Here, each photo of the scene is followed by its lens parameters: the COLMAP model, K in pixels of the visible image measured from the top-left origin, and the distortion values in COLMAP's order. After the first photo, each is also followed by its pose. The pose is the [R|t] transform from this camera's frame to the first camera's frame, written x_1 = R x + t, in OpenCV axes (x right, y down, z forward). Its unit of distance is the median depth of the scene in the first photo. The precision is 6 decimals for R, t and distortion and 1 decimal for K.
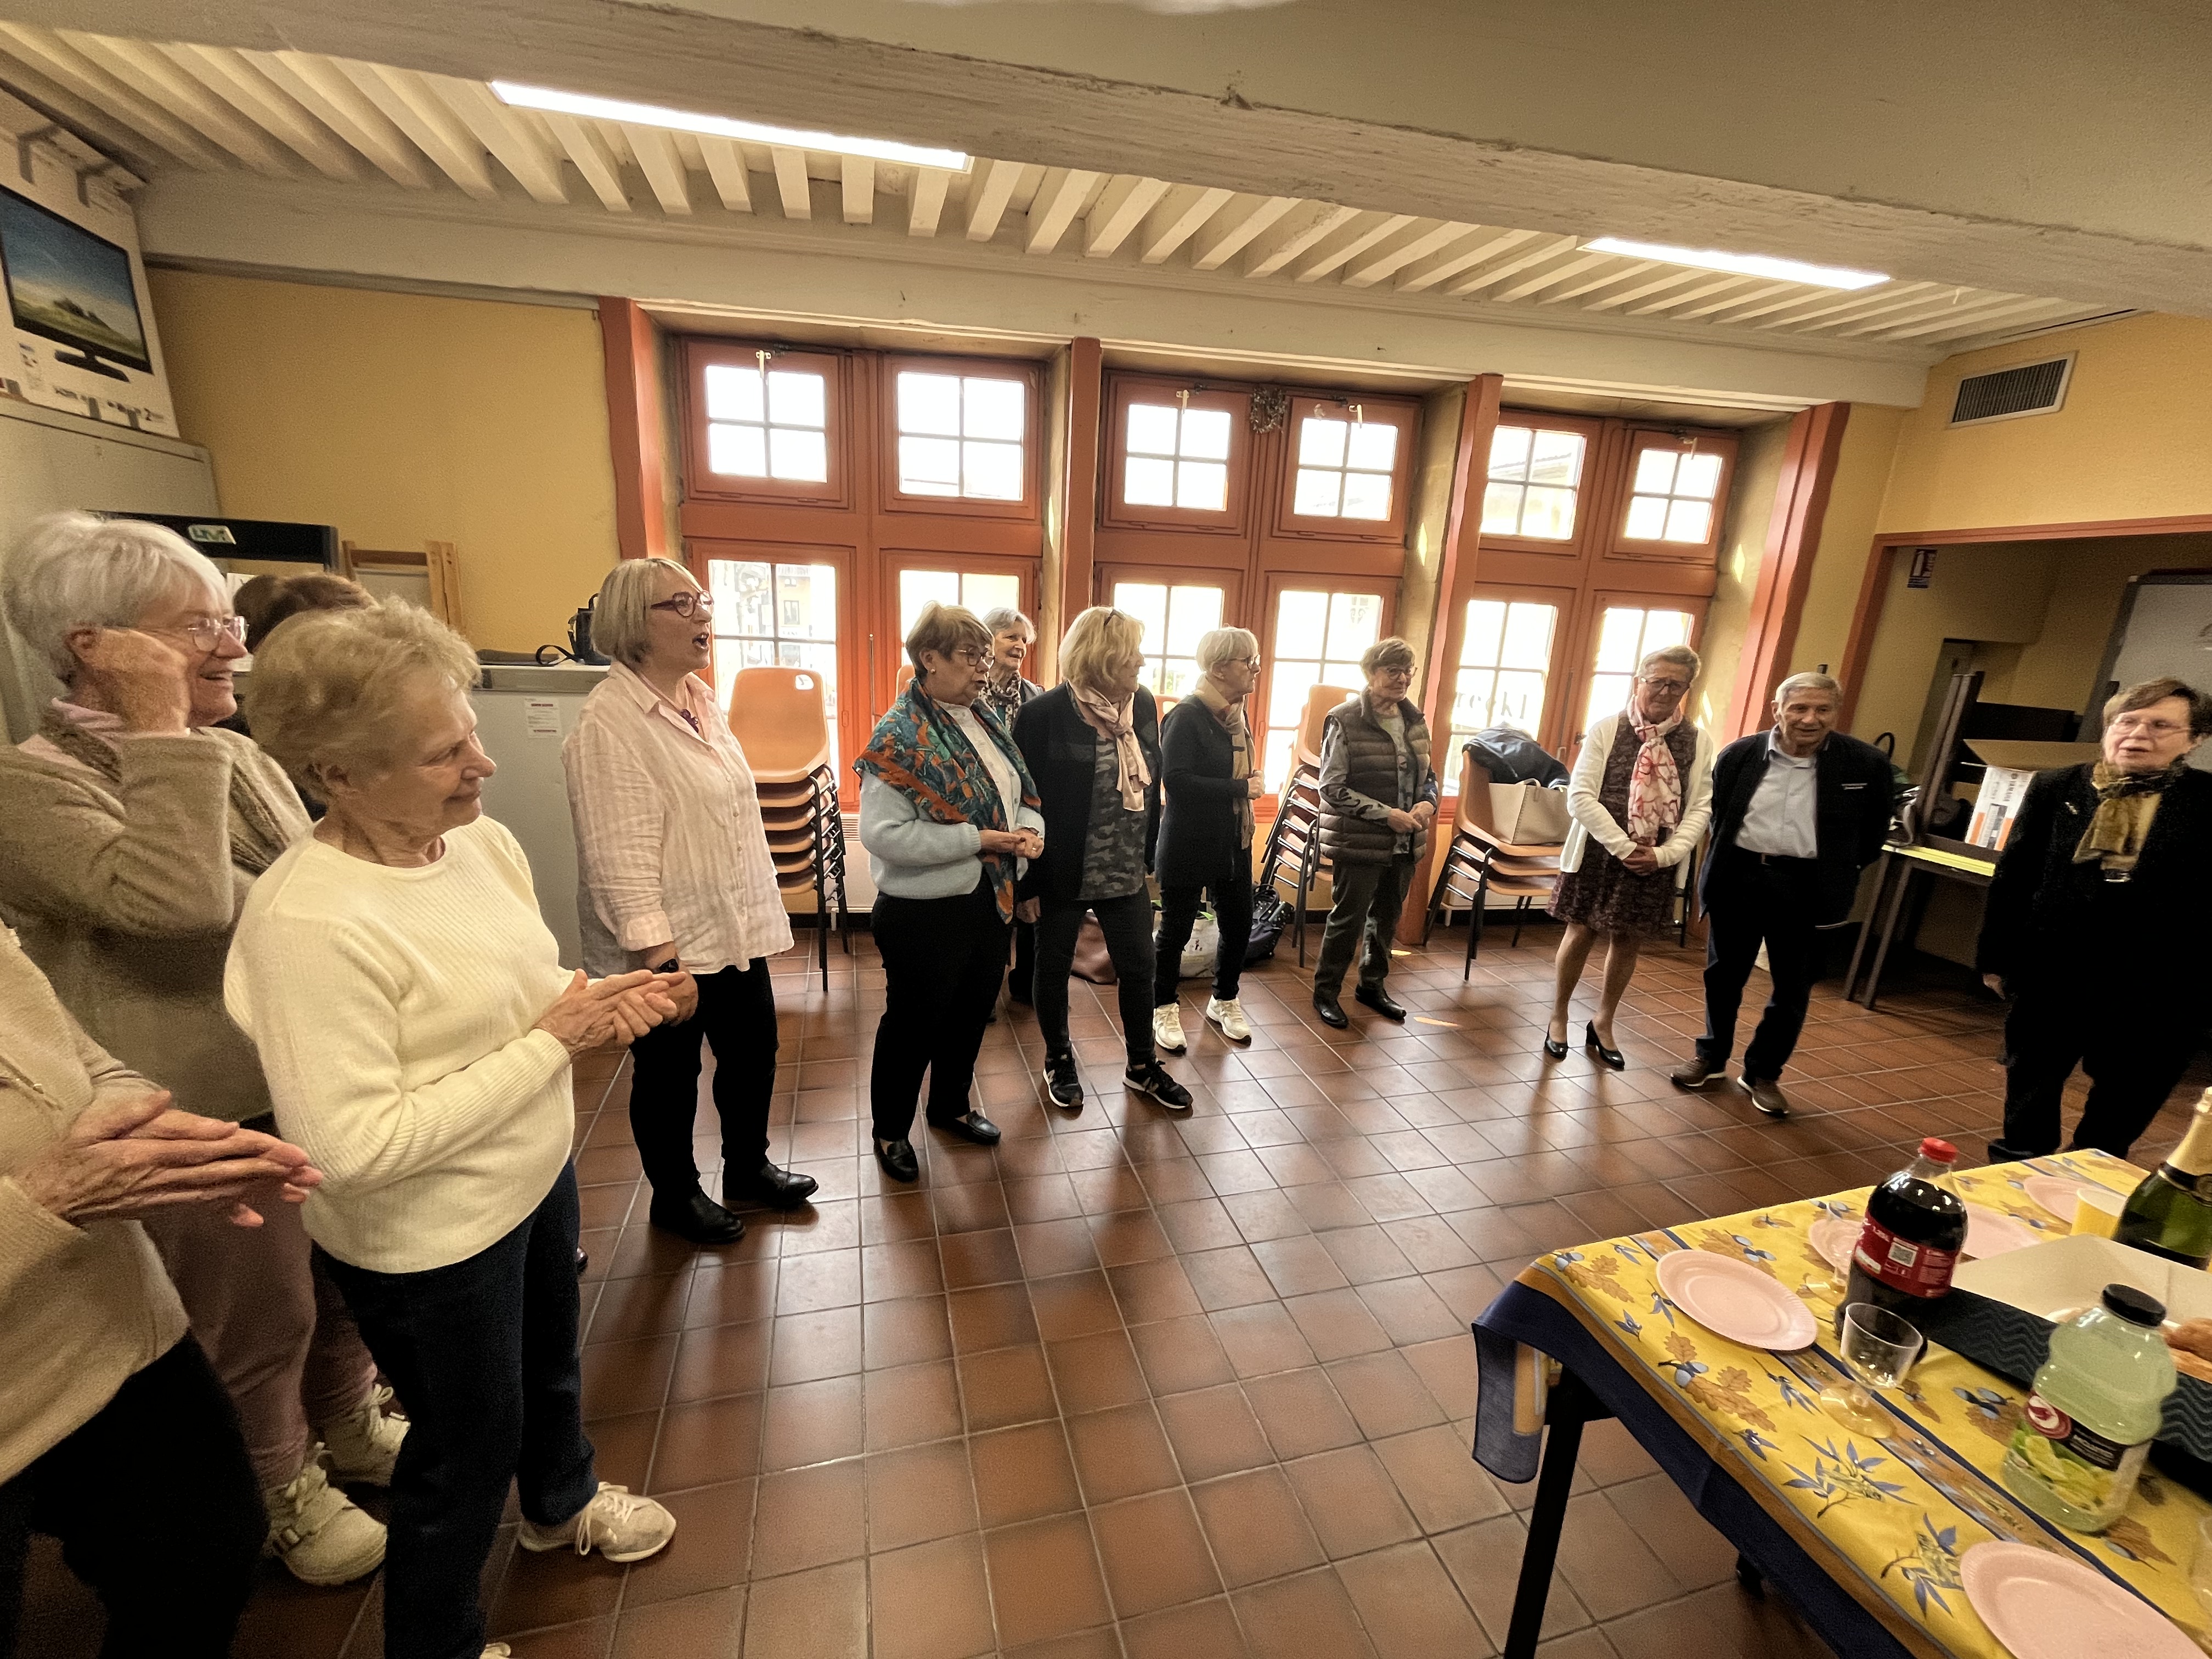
lens RADIAL K [[890.0, 0, 1093.3], [0, 890.0, 836.8], [0, 0, 1]] dist [-0.005415, 0.000280]
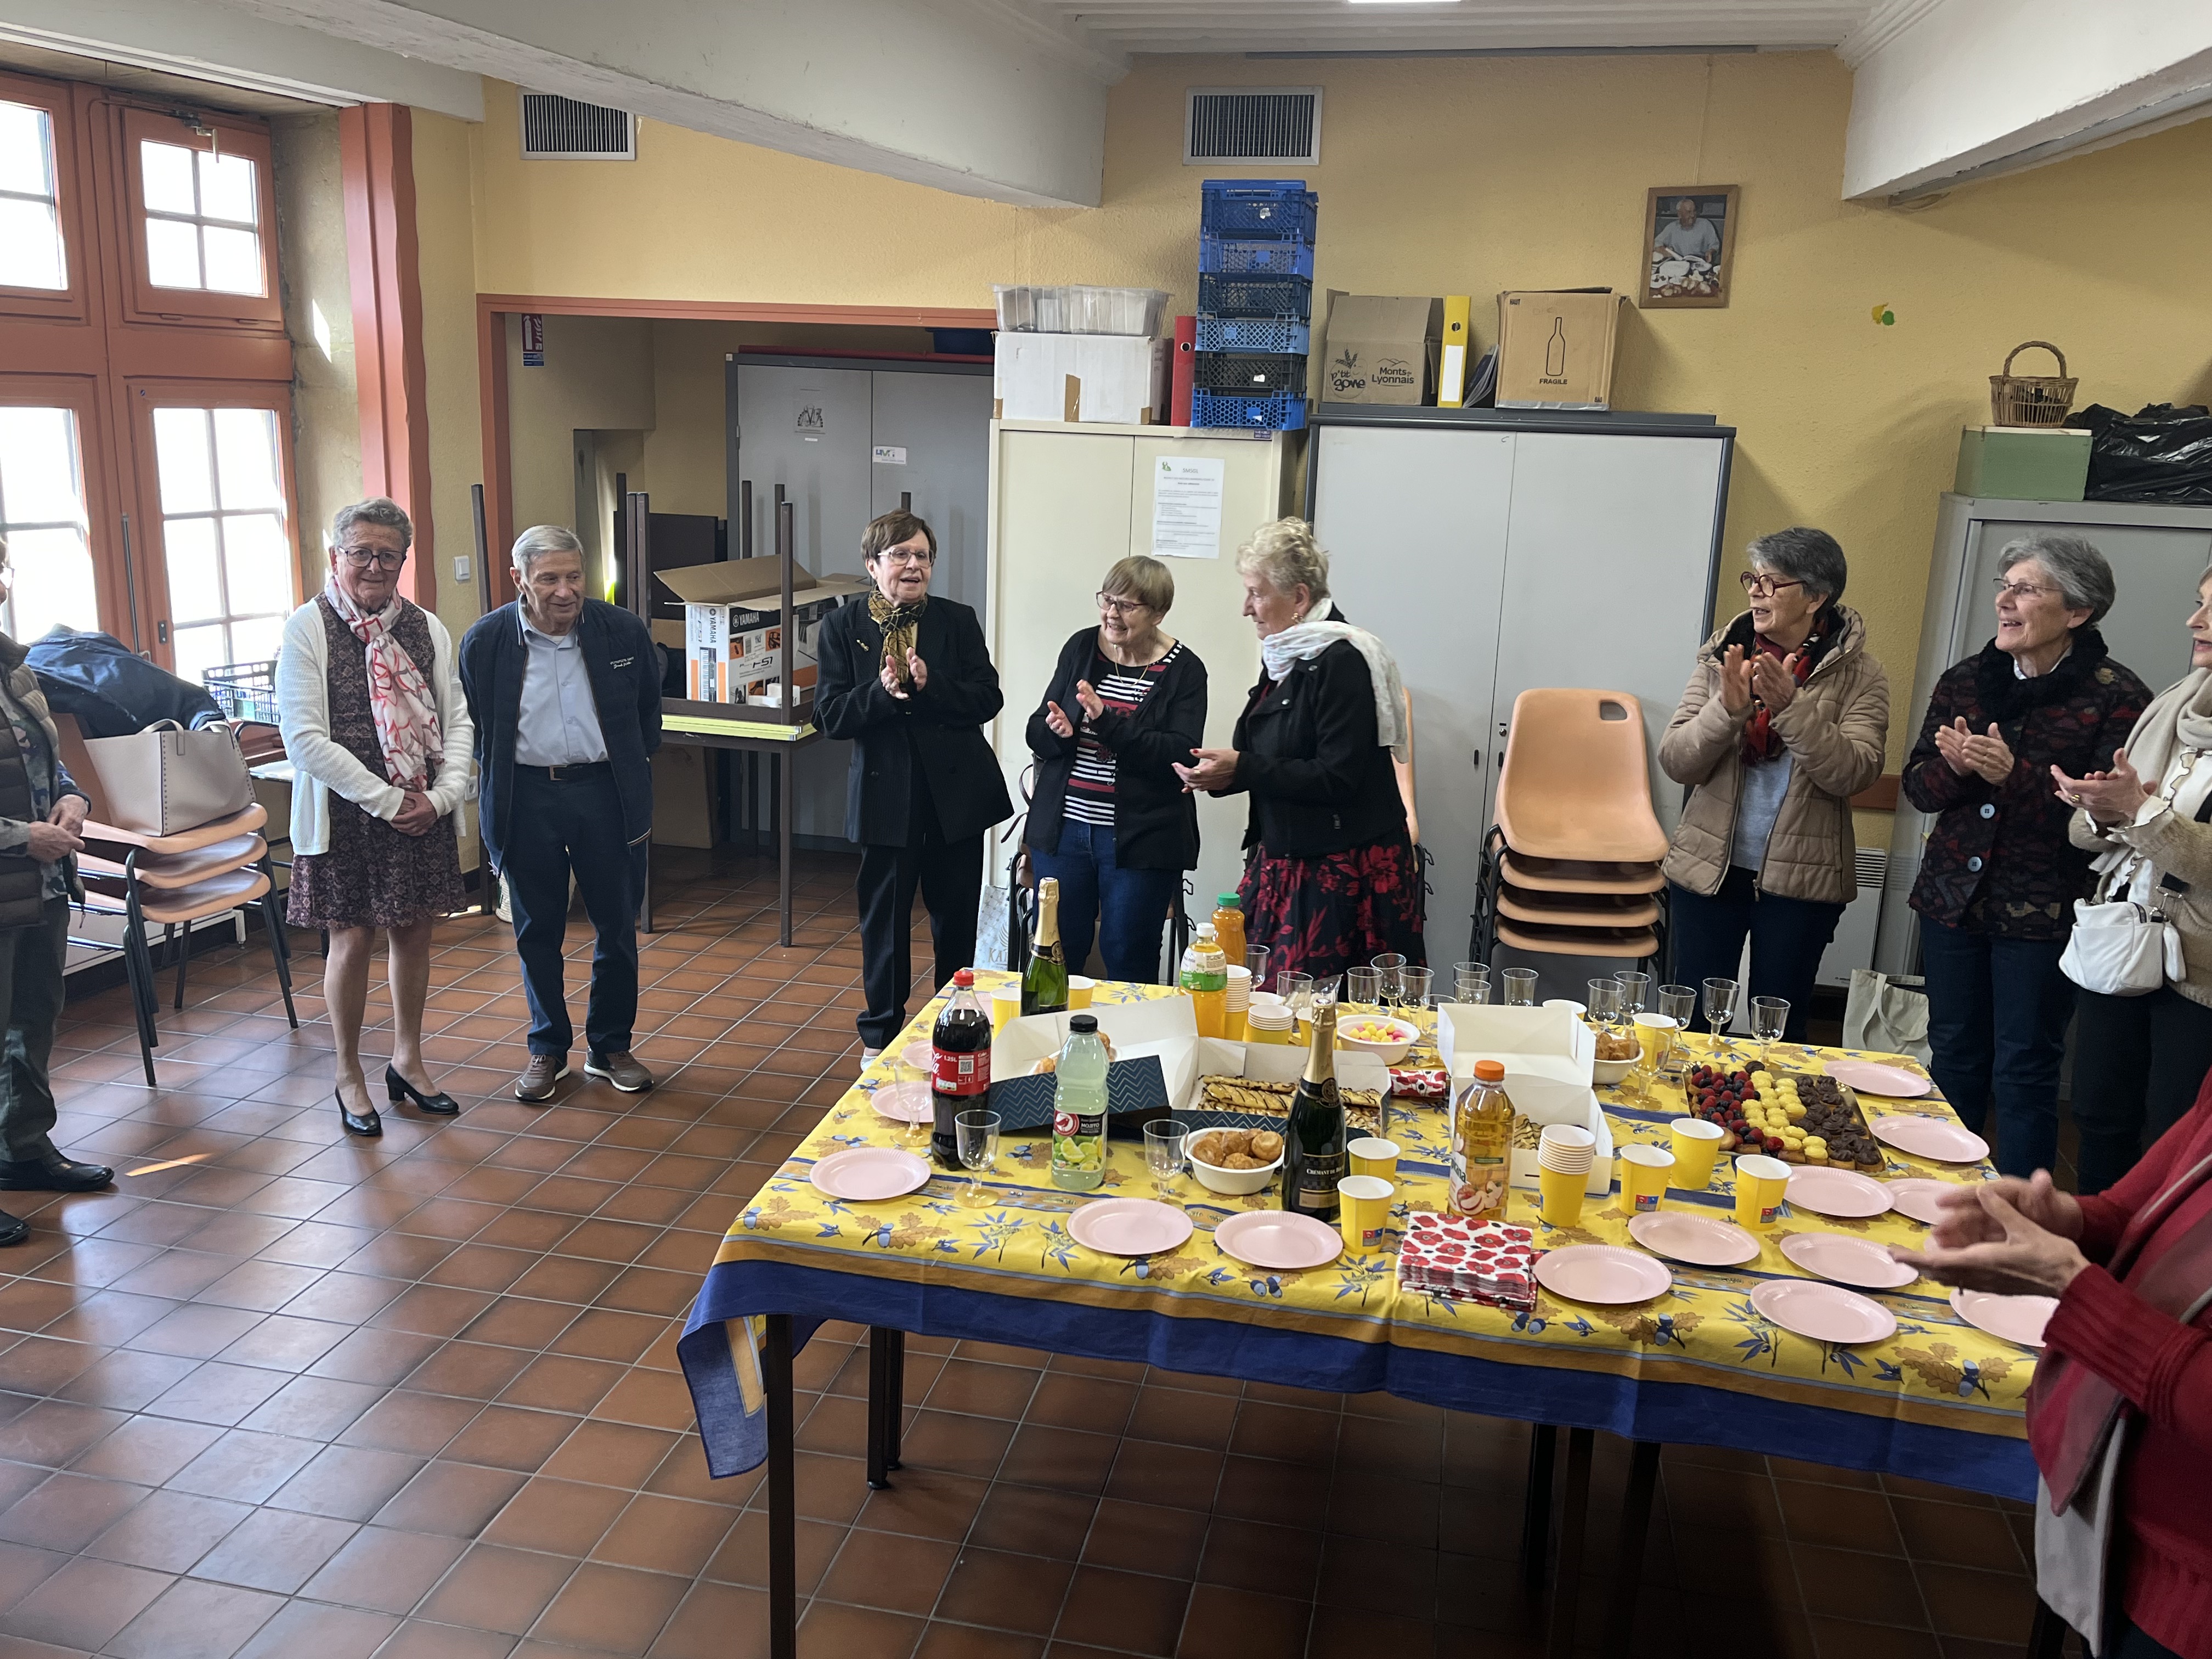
lens RADIAL K [[1848.4, 0, 1097.7], [0, 1848.4, 826.2], [0, 0, 1]] dist [0.049553, -0.031011]
pose [[0.453045, -0.233822, 0.860278, -0.352644], [0.209024, 0.965952, 0.152466, -0.065883], [-0.866637, 0.110744, 0.486494, -0.143659]]
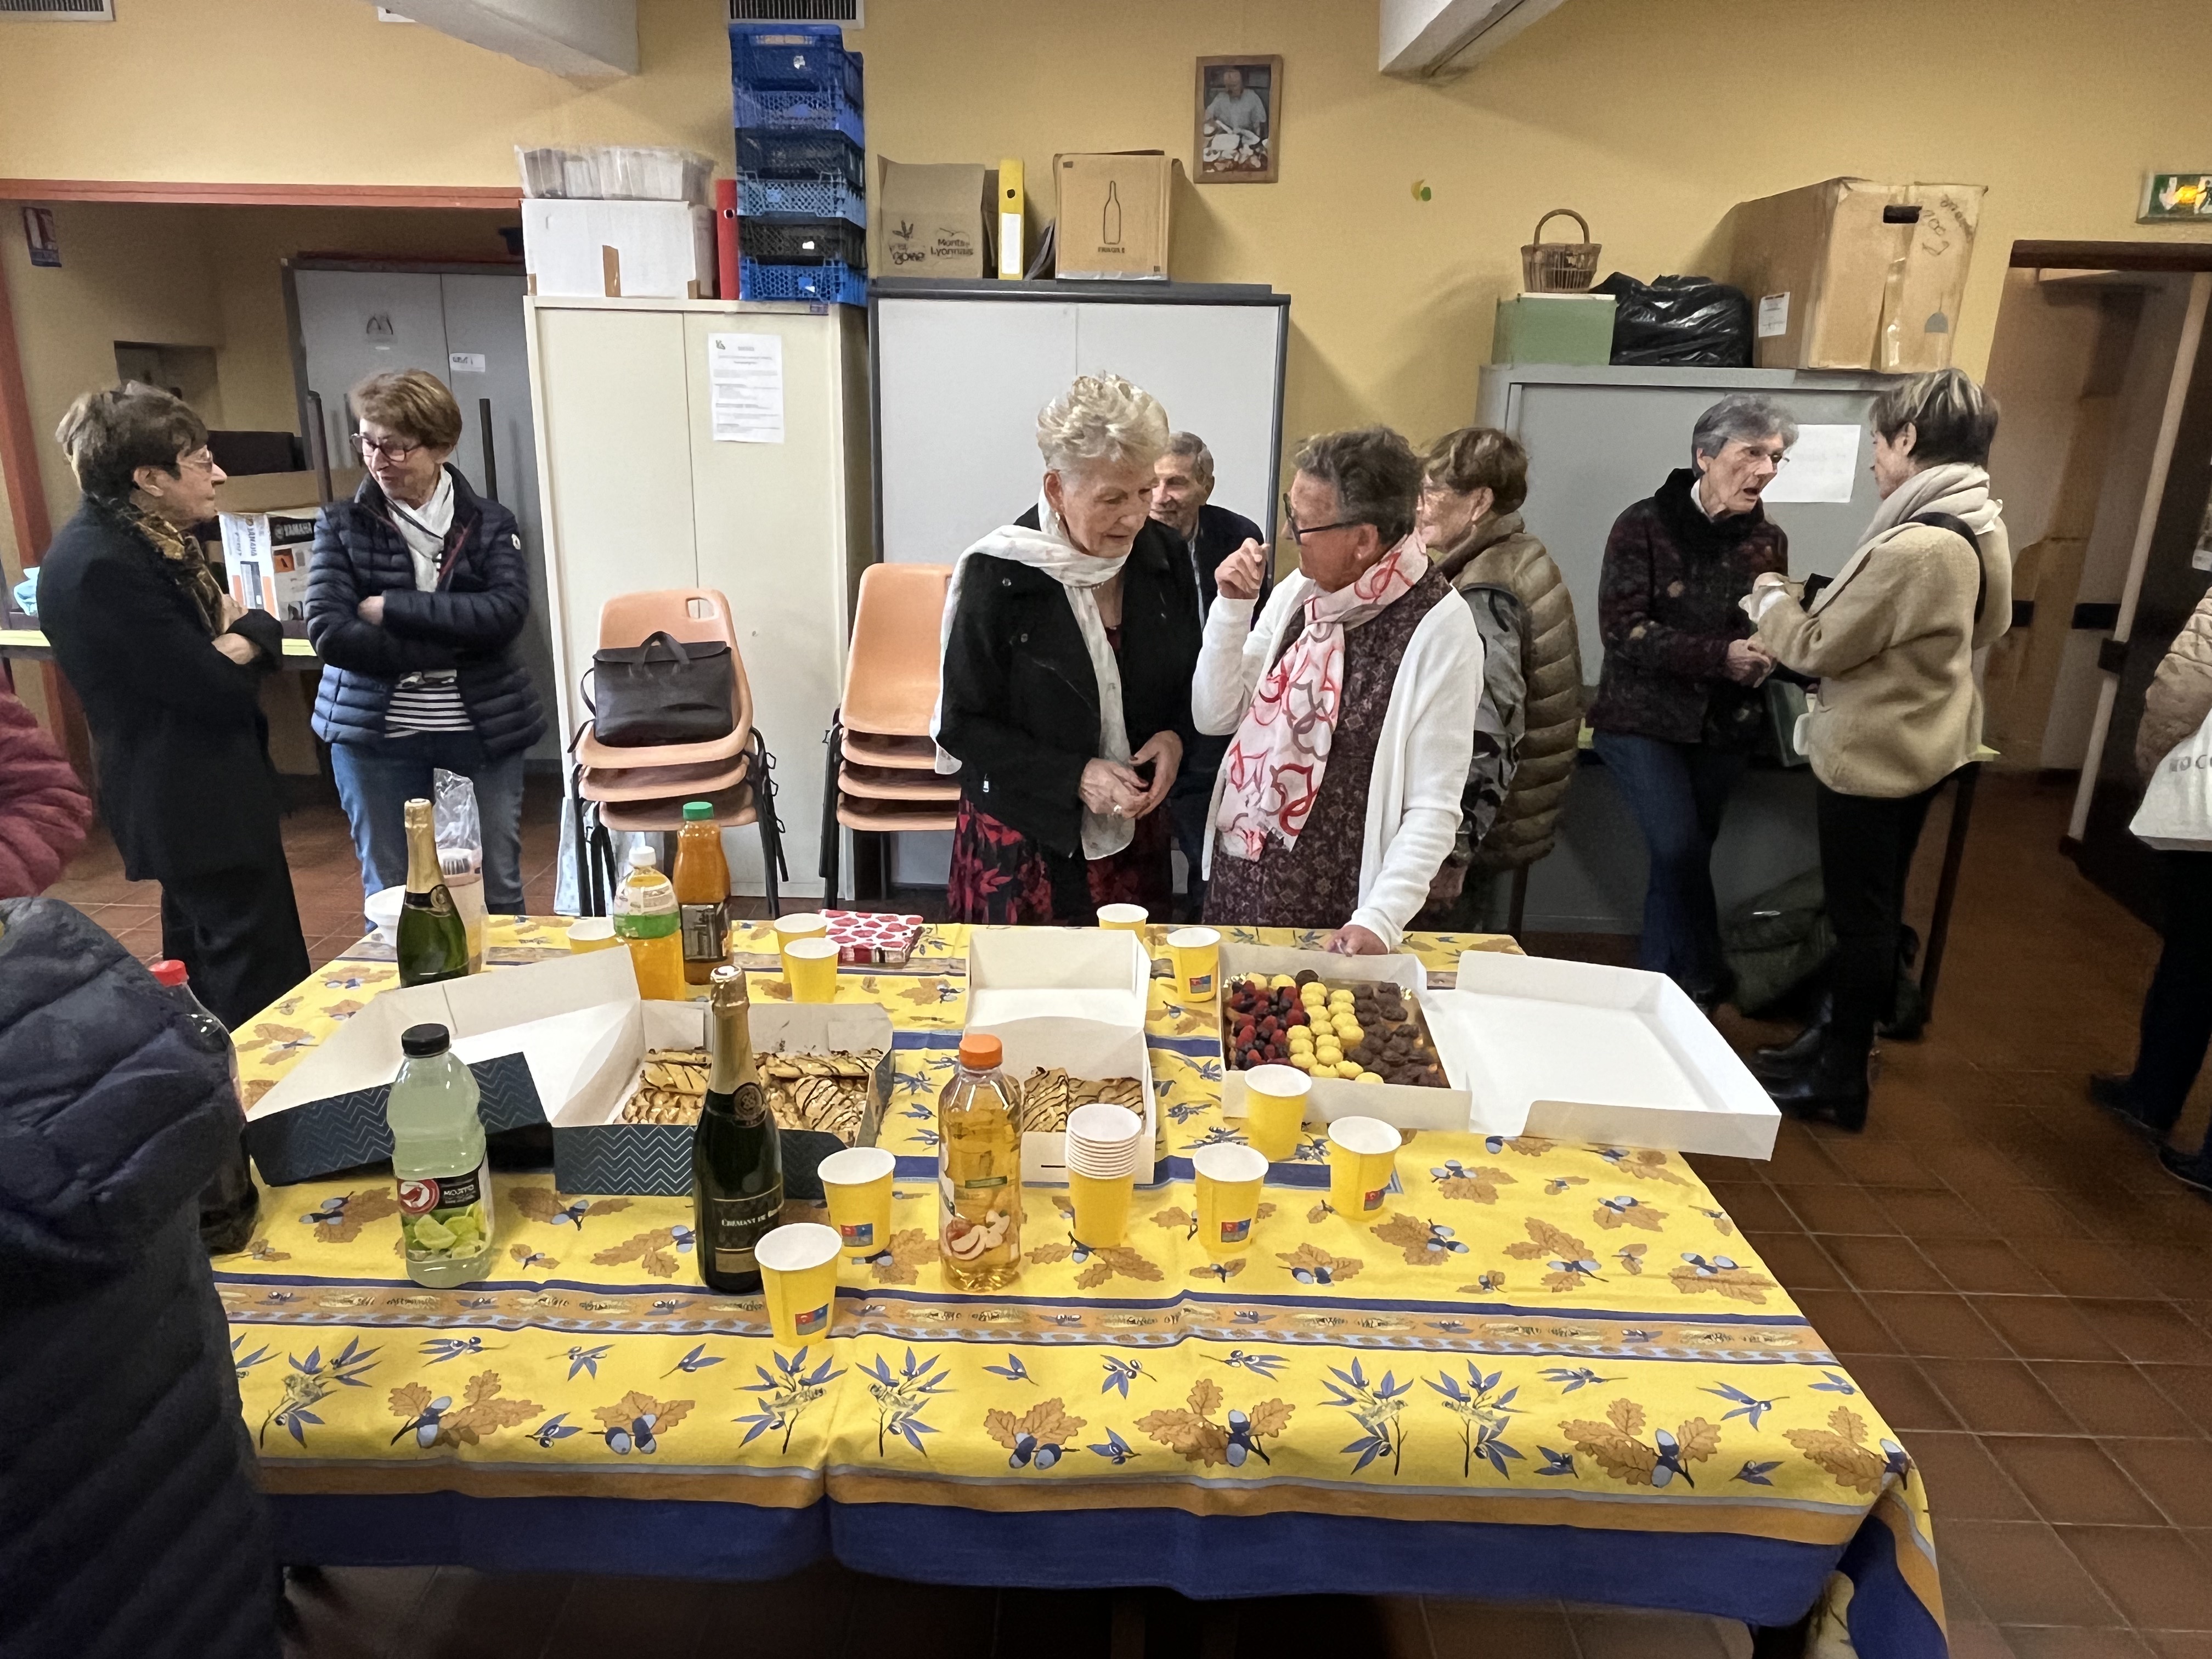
lens RADIAL K [[1448.0, 0, 1090.6], [0, 1448.0, 839.3], [0, 0, 1]] dist [0.000137, -0.004487]
pose [[0.276059, -0.325393, 0.904384, 0.008765], [0.229824, 0.936001, 0.266615, 0.023611], [-0.933259, 0.134248, 0.333174, -0.073322]]
